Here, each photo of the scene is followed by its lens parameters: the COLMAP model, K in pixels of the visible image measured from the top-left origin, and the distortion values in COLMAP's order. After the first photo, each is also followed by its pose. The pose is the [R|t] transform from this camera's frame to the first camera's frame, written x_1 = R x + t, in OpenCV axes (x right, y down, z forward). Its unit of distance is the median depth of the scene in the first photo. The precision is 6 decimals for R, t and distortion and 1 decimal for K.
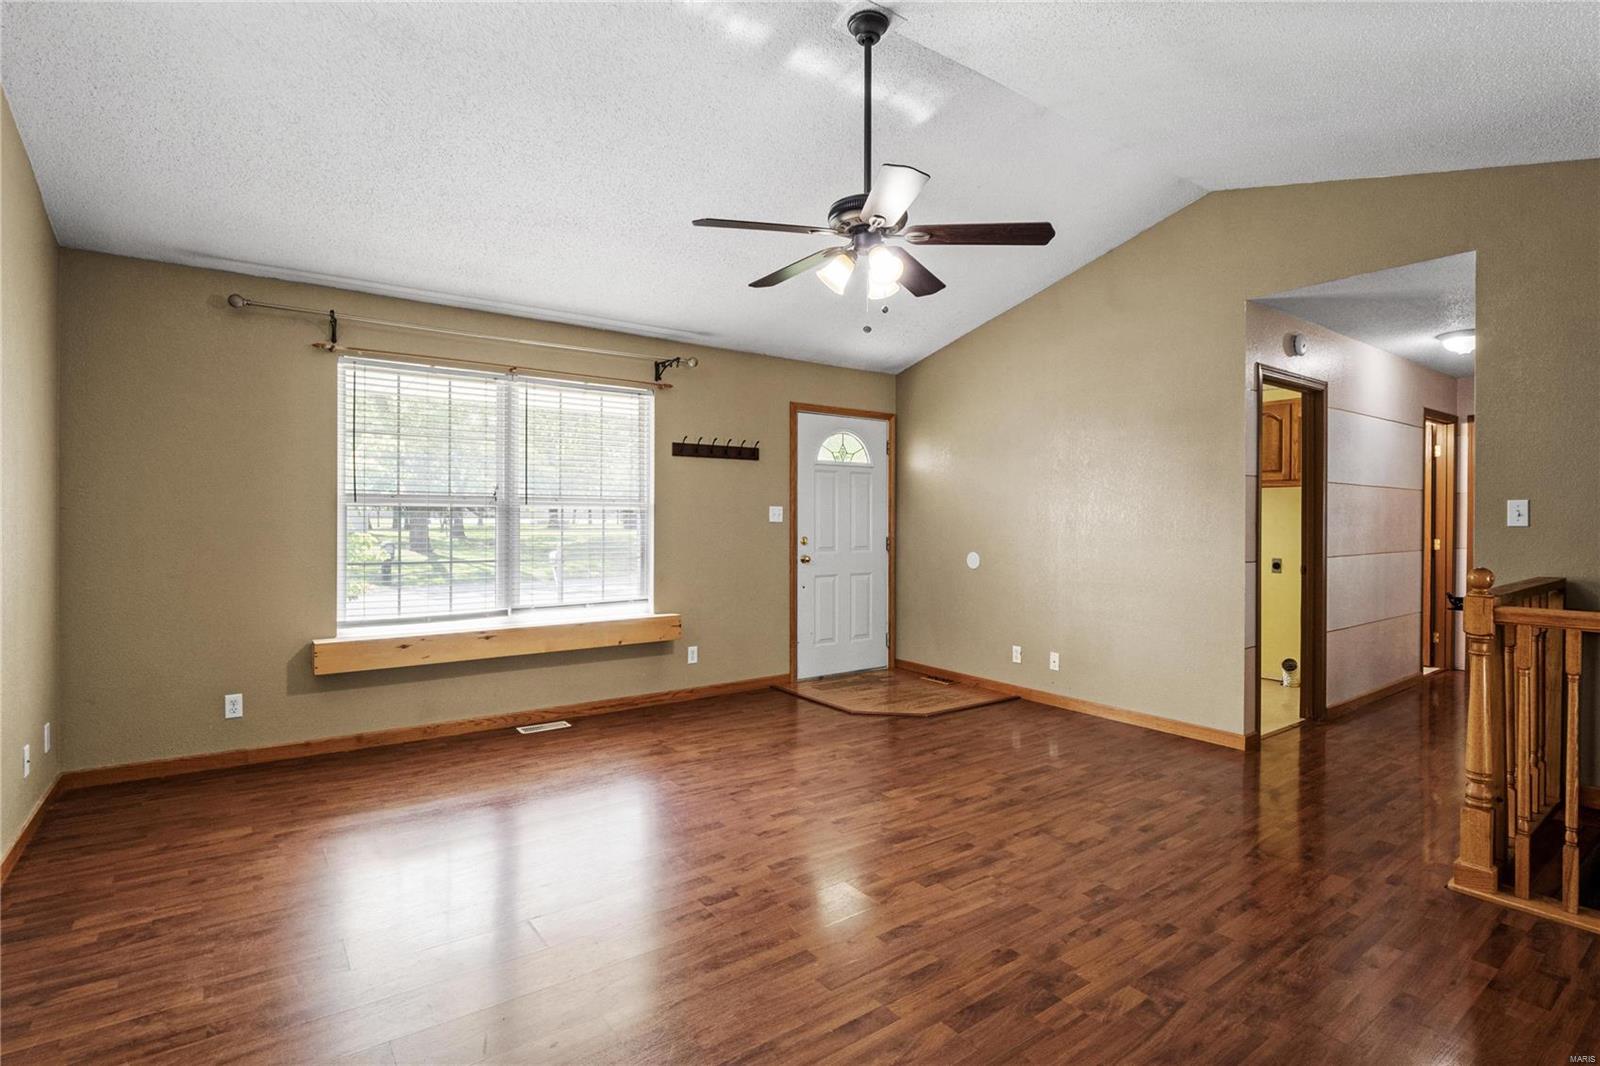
lens RADIAL K [[781.8, 0, 802.5], [0, 781.8, 530.6], [0, 0, 1]] dist [-0.005307, -0.001854]
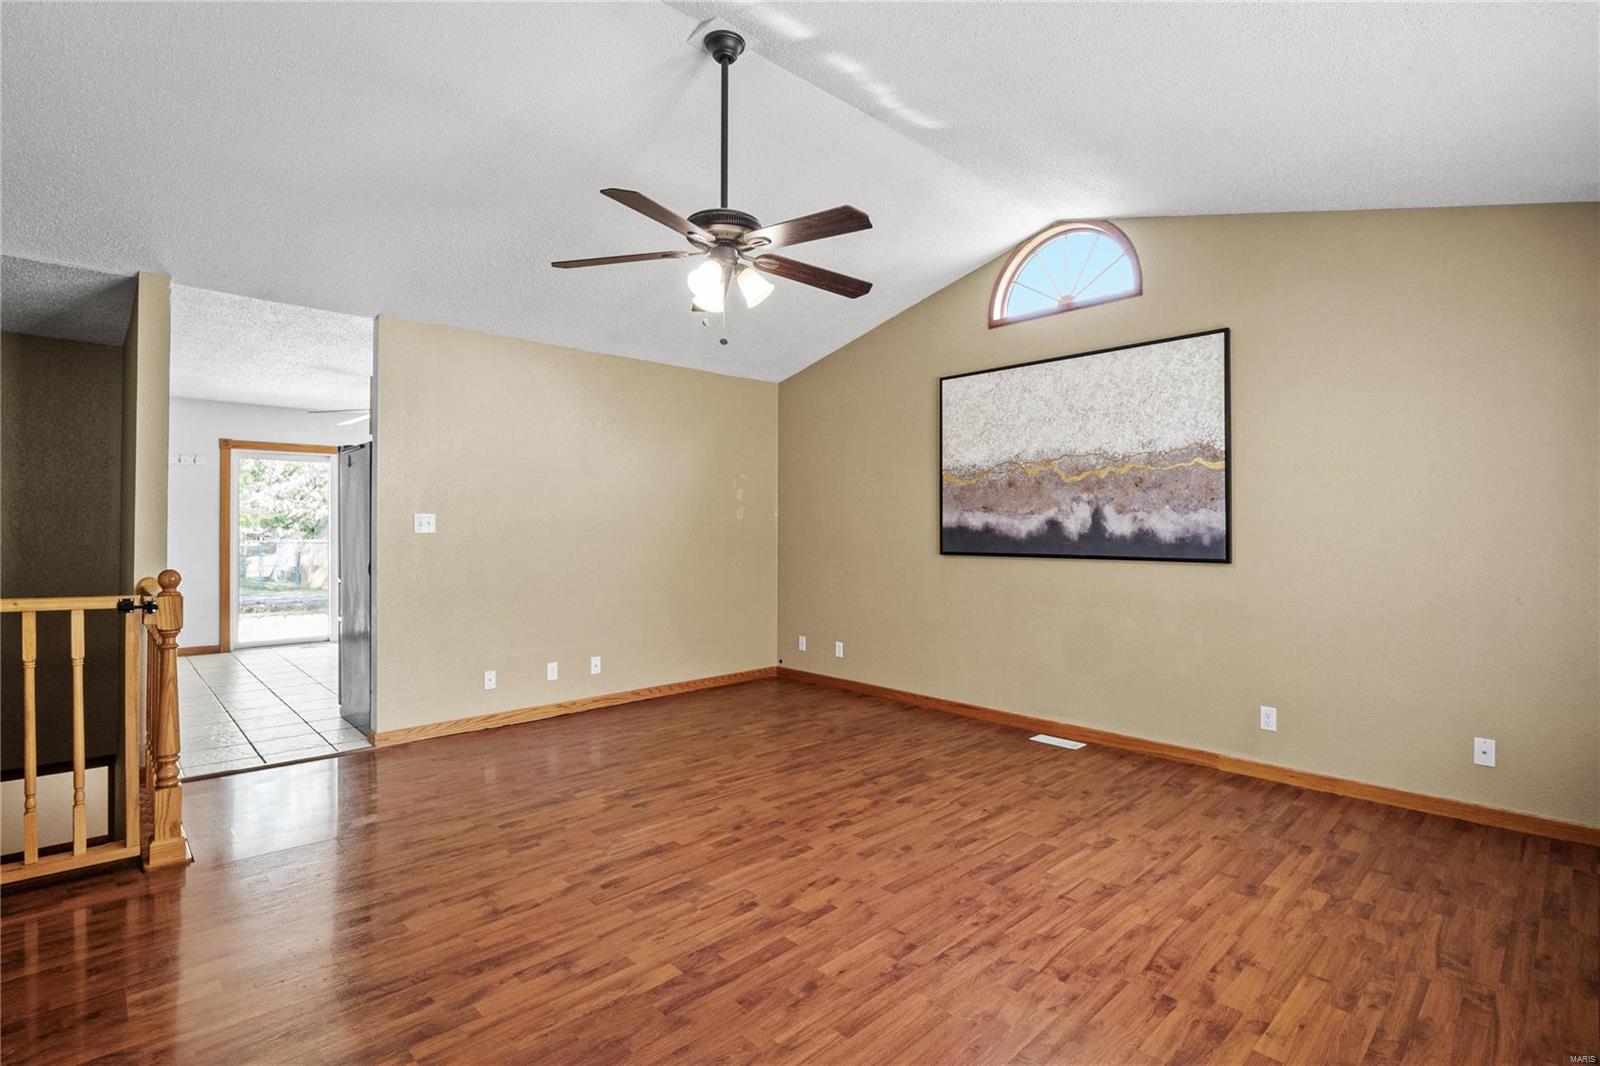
lens RADIAL K [[747.3, 0, 798.5], [0, 747.3, 526.7], [0, 0, 1]] dist [-0.001495, -0.000151]
pose [[-0.992209, -0.006125, -0.124432, 0.099995], [-0.007870, 0.999877, 0.013537, -0.029541], [0.124334, 0.014411, -0.992136, 1.866539]]
